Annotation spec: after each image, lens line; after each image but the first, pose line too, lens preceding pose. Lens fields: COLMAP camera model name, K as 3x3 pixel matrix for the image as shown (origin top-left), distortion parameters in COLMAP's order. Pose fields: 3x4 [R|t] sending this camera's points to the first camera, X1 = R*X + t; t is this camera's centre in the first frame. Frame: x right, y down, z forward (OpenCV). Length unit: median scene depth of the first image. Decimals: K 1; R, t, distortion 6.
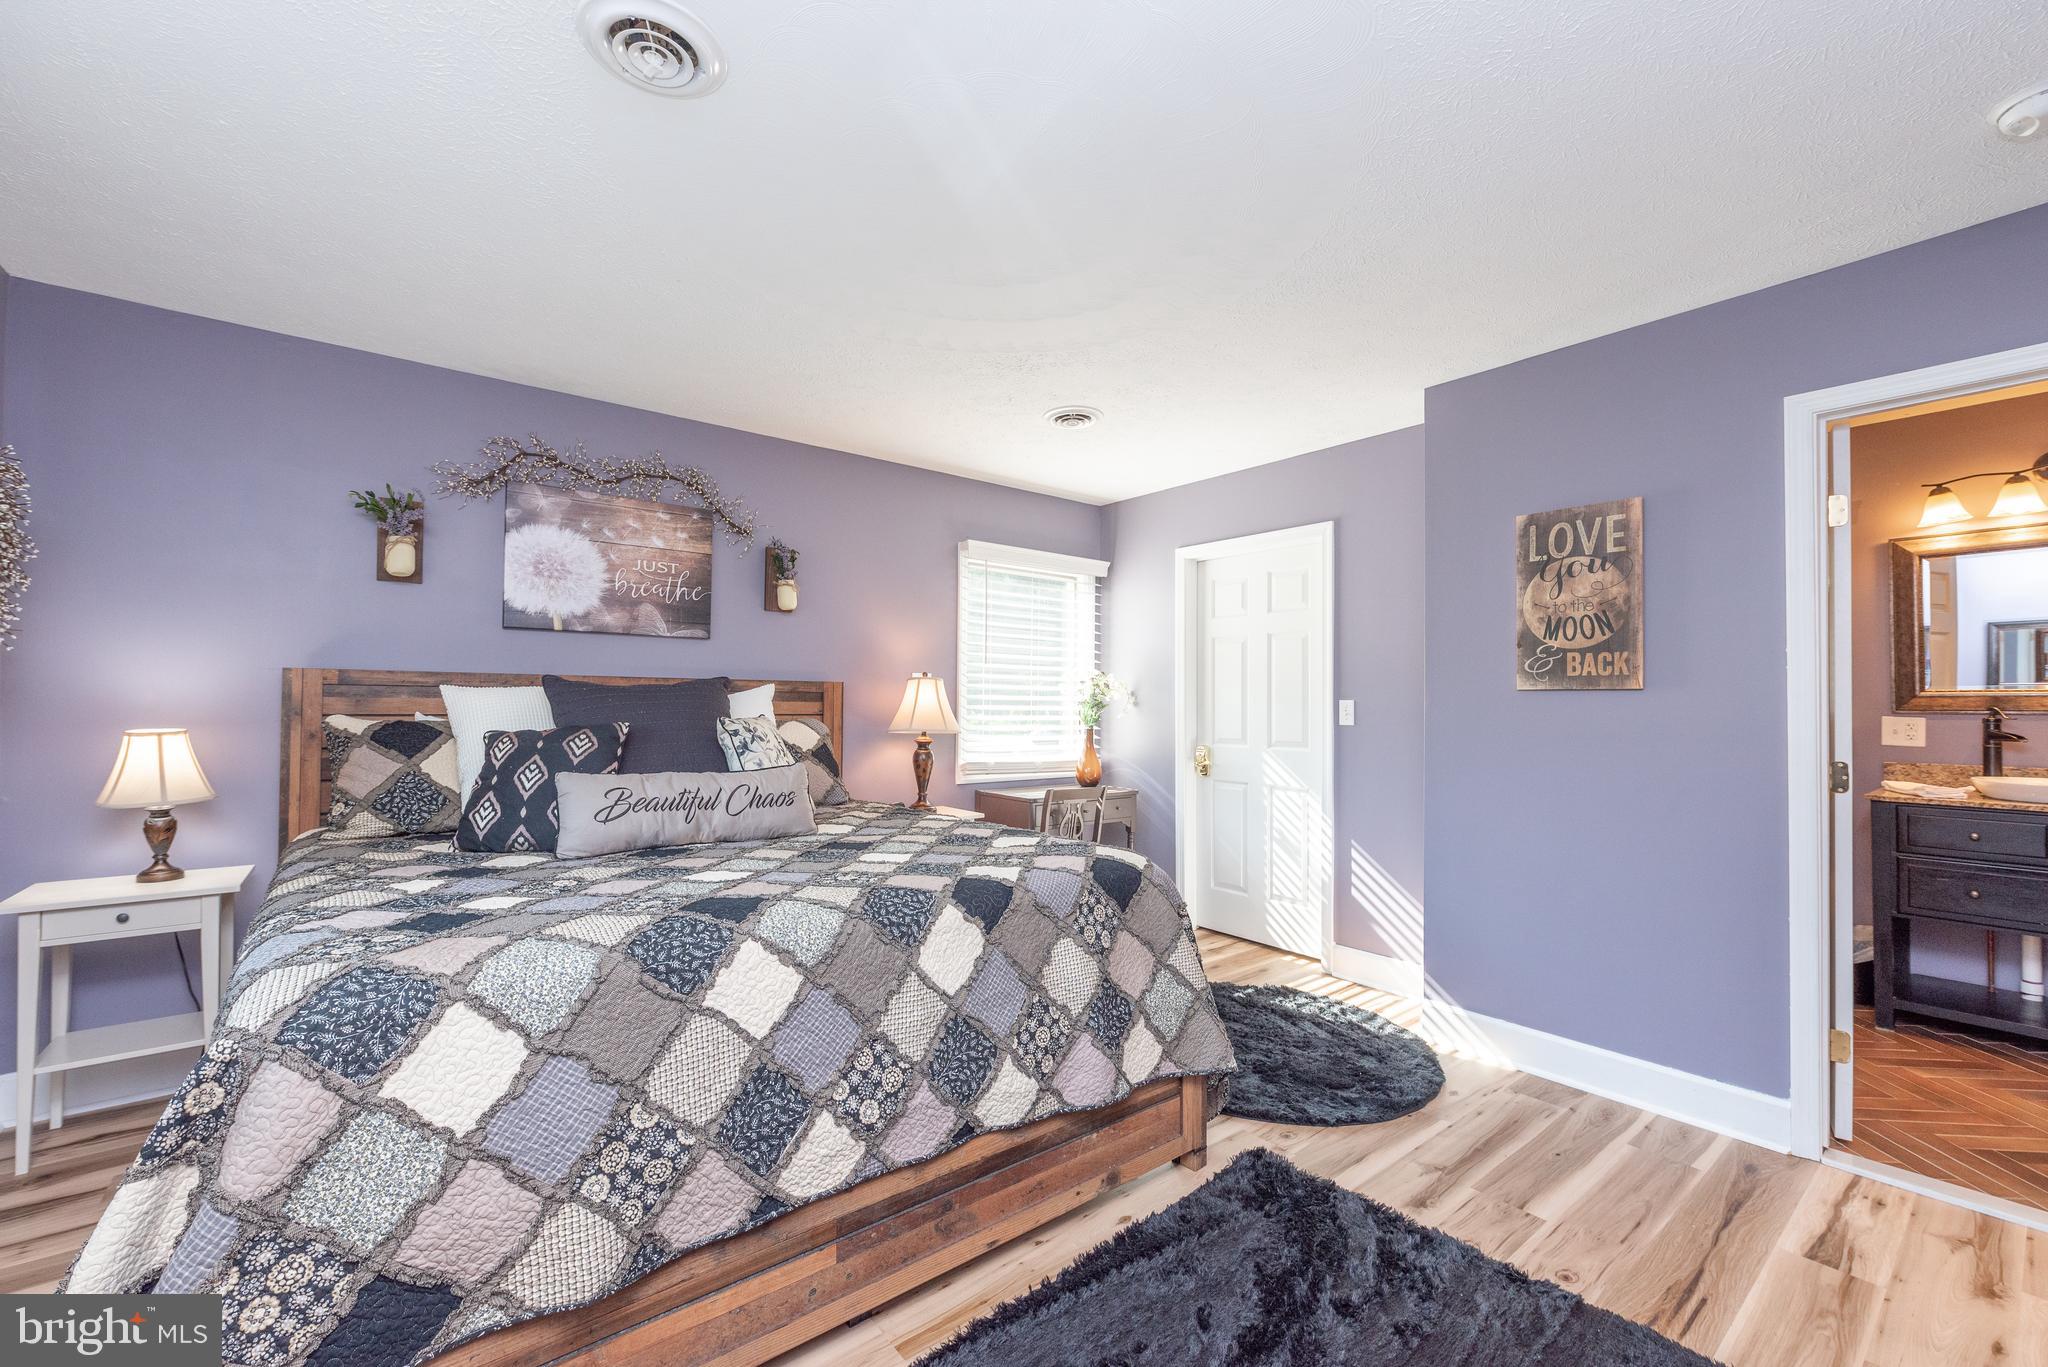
lens RADIAL K [[829.5, 0, 1006.7], [0, 829.5, 688.3], [0, 0, 1]] dist [0.001637, -0.000398]
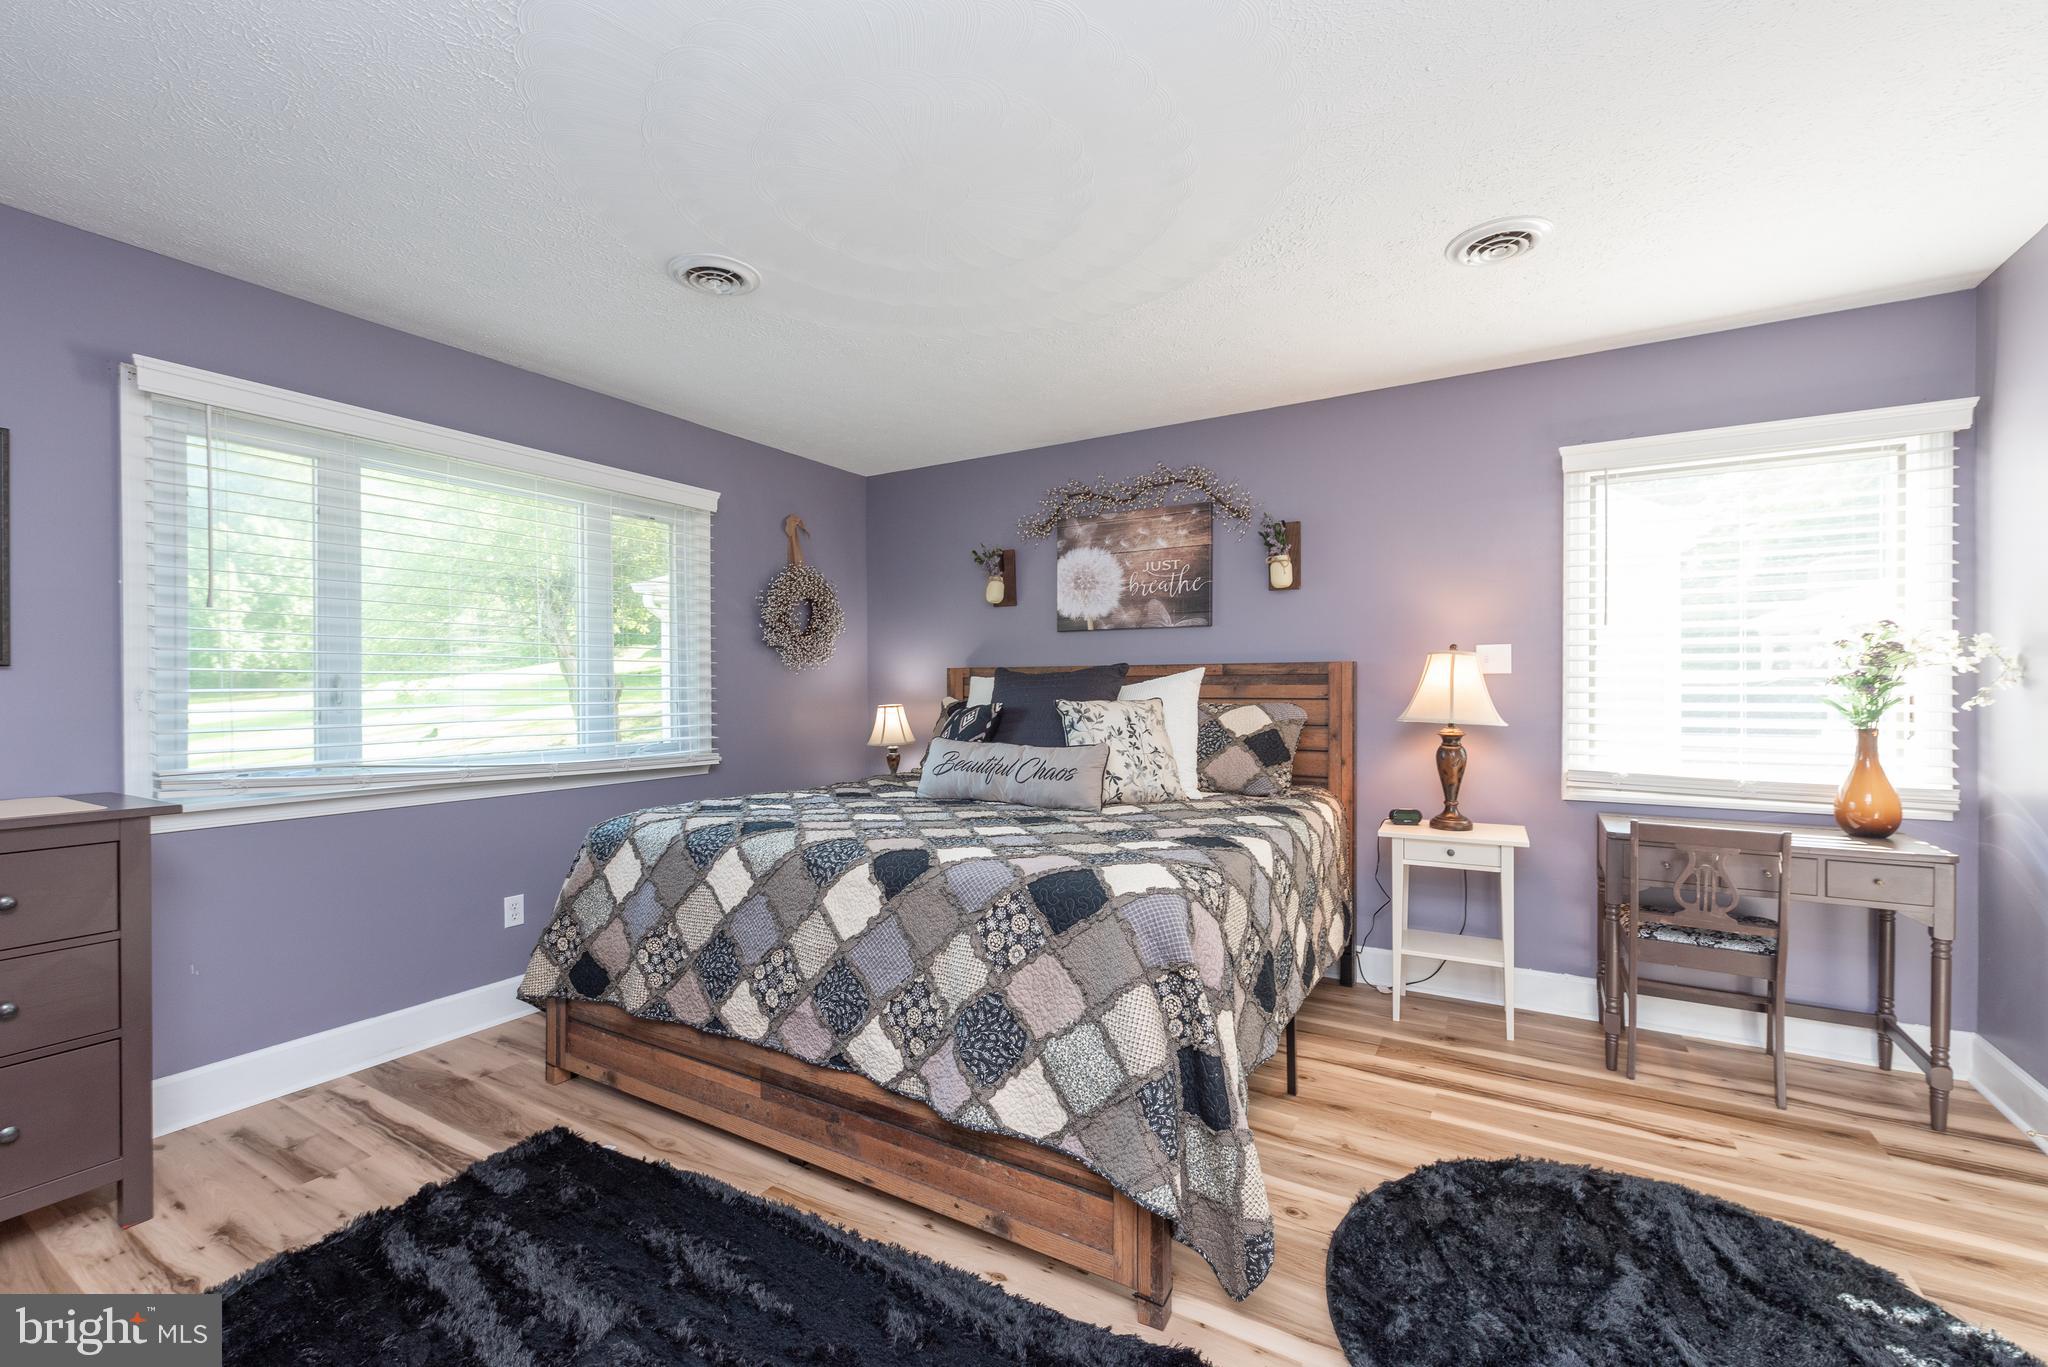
lens RADIAL K [[829.5, 0, 1014.3], [0, 829.5, 692.7], [0, 0, 1]] dist [0.001637, -0.000398]
pose [[0.372727, -0.004122, -0.927932, 0.758849], [0.022520, 0.999736, 0.004605, 0.020973], [0.927668, -0.022613, 0.372721, 0.560350]]
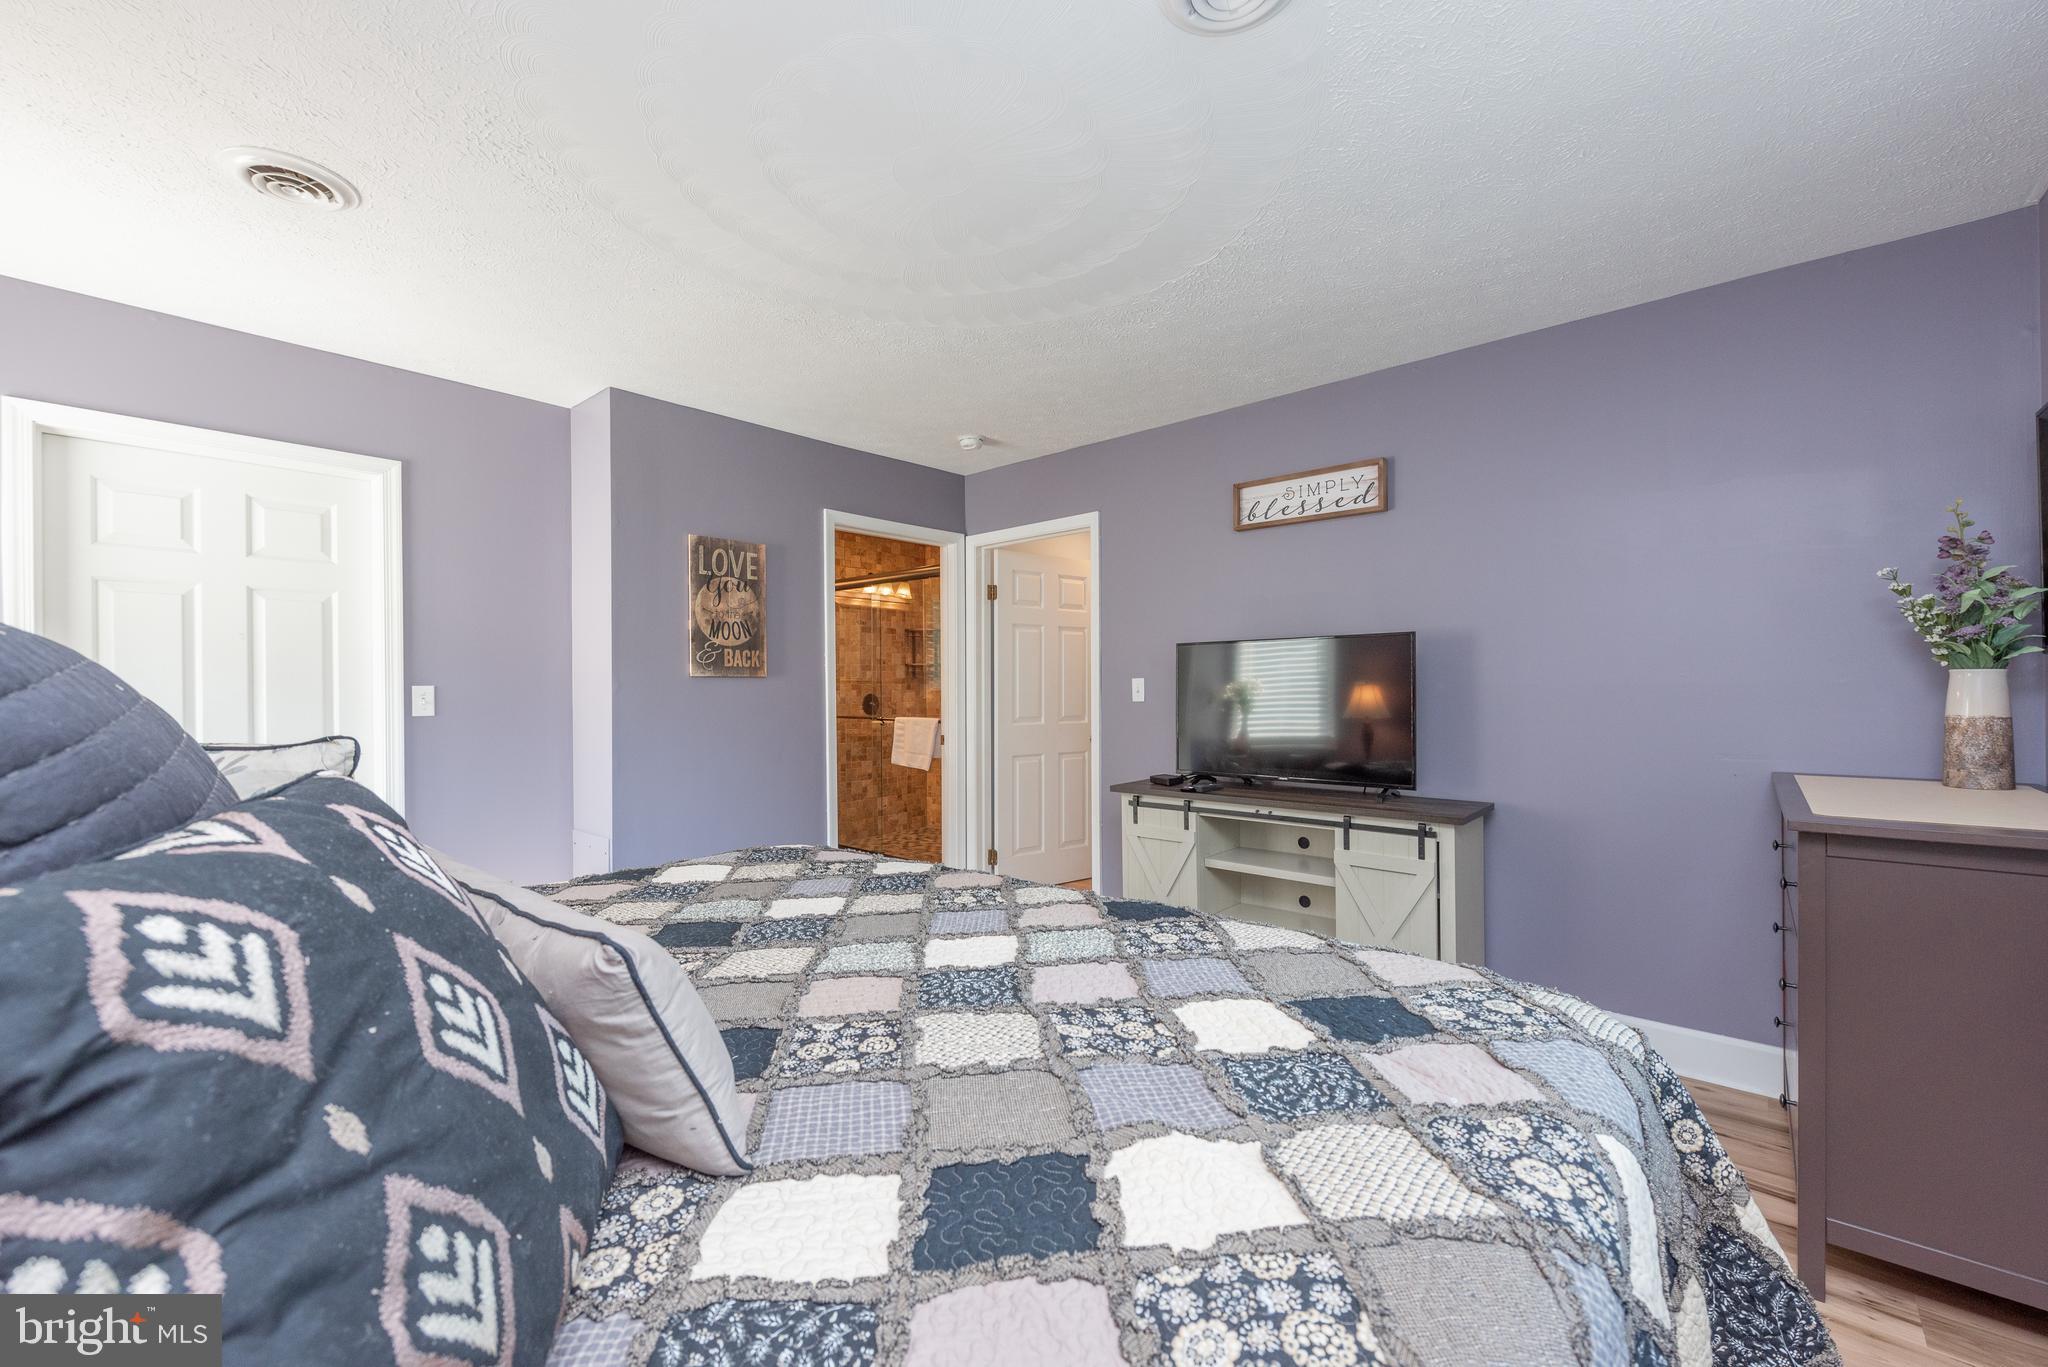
lens RADIAL K [[829.5, 0, 1023.8], [0, 829.5, 684.6], [0, 0, 1]] dist [0.001637, -0.000398]
pose [[-0.181694, 0.001811, 0.983353, -0.785908], [-0.010407, 0.999939, -0.003765, 0.015782], [-0.983300, -0.010917, -0.181664, 0.857527]]
